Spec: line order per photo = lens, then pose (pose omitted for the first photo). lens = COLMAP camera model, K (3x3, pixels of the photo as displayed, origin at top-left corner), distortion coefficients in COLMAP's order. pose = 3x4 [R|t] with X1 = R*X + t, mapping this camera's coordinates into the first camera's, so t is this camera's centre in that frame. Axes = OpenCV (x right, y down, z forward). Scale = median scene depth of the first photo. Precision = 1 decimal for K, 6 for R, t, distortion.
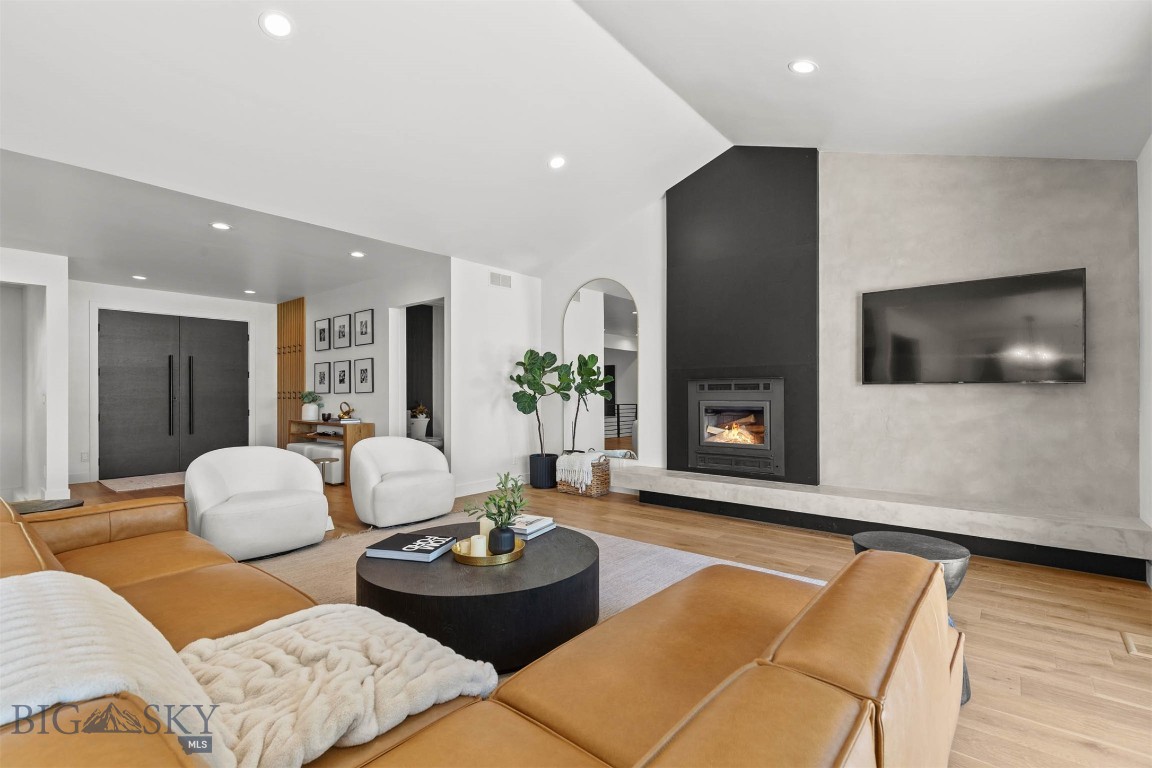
lens RADIAL K [[519.5, 0, 574.8], [0, 519.5, 388.2], [0, 0, 1]] dist [0.005576, -0.001081]
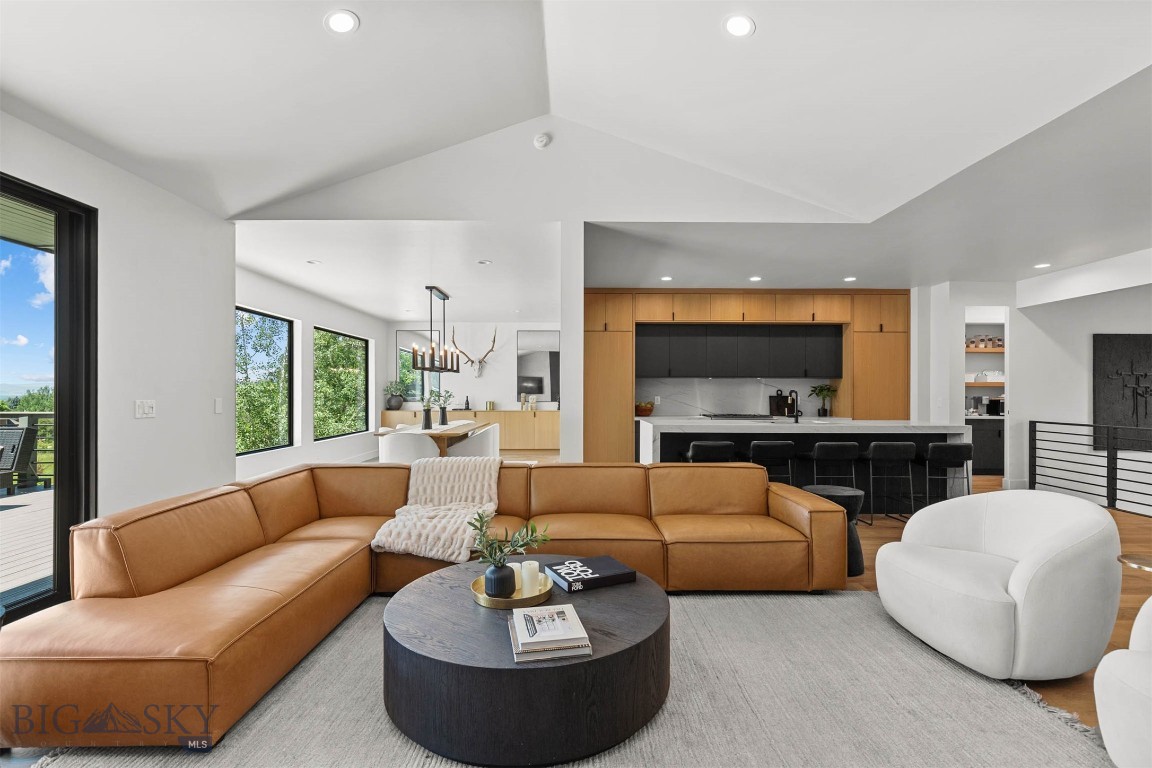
lens RADIAL K [[519.5, 0, 572.2], [0, 519.5, 391.1], [0, 0, 1]] dist [0.005576, -0.001081]
pose [[-0.771004, 0.001152, -0.636829, 0.194939], [0.007851, 0.999940, -0.007697, -0.010255], [0.636781, -0.010934, -0.770967, 1.070034]]
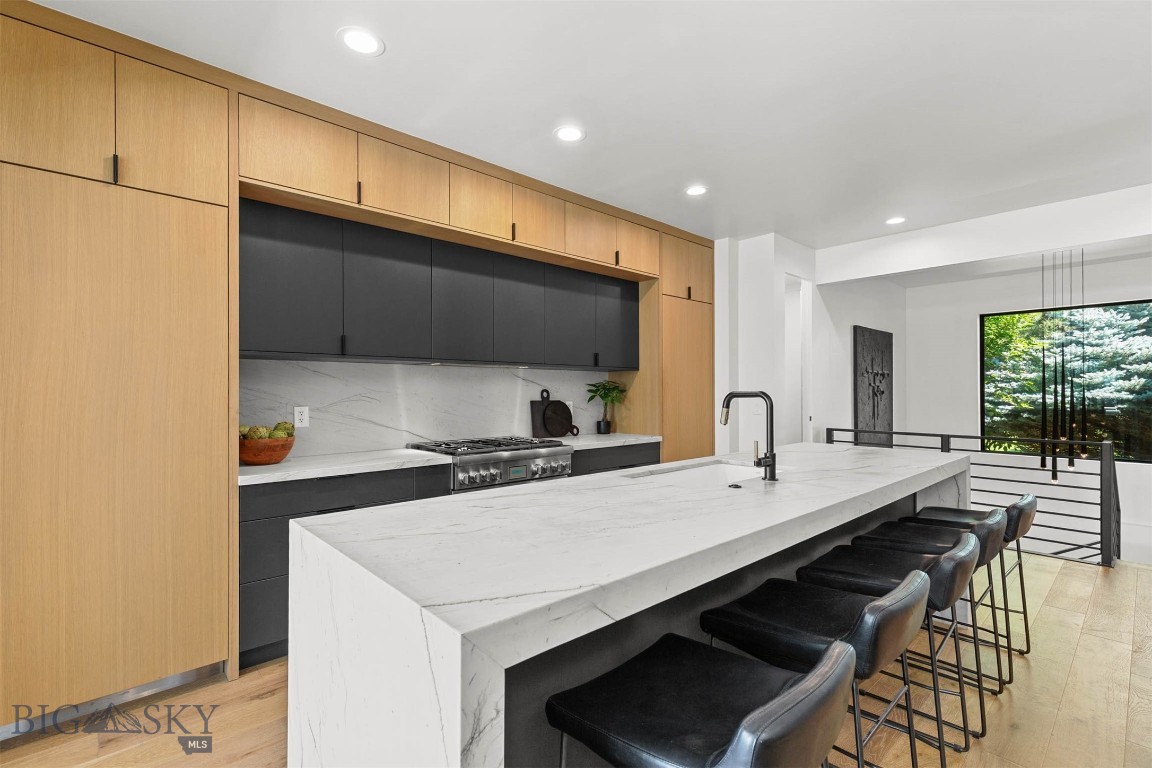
lens RADIAL K [[519.5, 0, 572.1], [0, 519.5, 392.8], [0, 0, 1]] dist [0.005576, -0.001081]
pose [[-0.145984, 0.007338, -0.989260, -0.556940], [0.013923, 0.999889, 0.005362, -0.021901], [0.989189, -0.012990, -0.146070, 0.315048]]
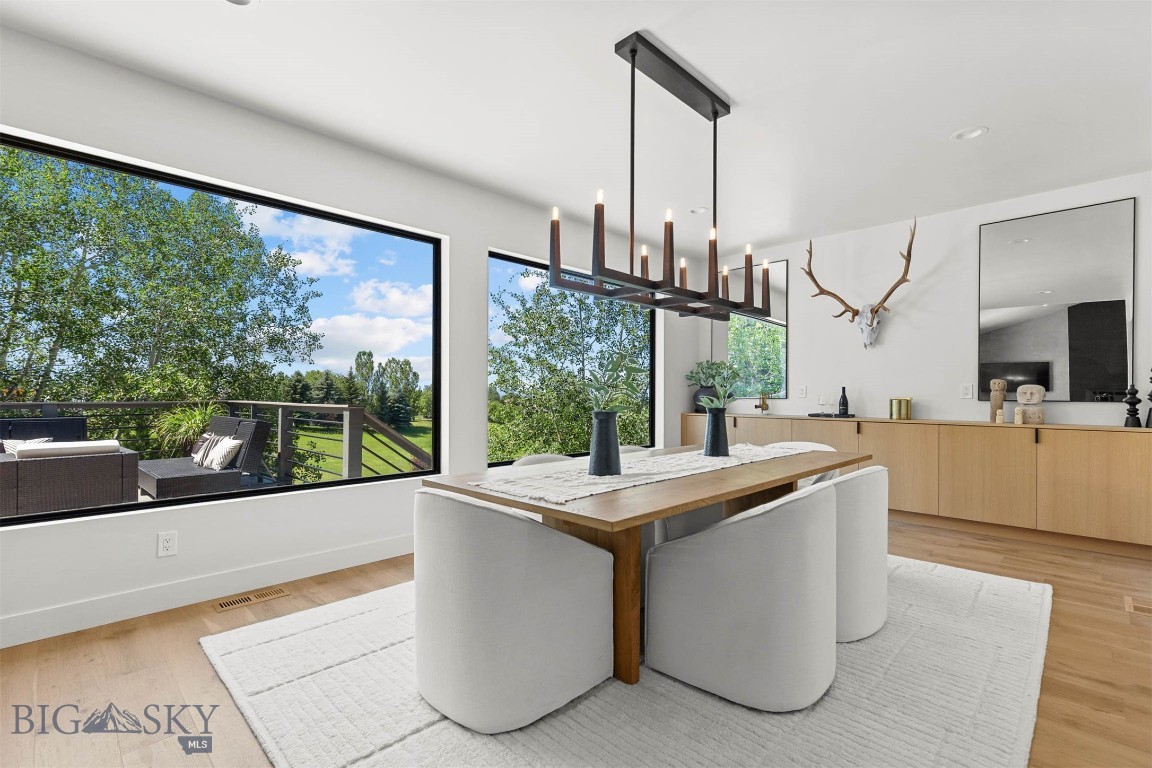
lens RADIAL K [[519.5, 0, 579.5], [0, 519.5, 393.3], [0, 0, 1]] dist [0.005576, -0.001081]
pose [[-0.996163, 0.001001, 0.087513, -0.524698], [0.000078, 0.999944, -0.010544, 0.017181], [-0.087518, -0.010496, -0.996108, 0.030051]]
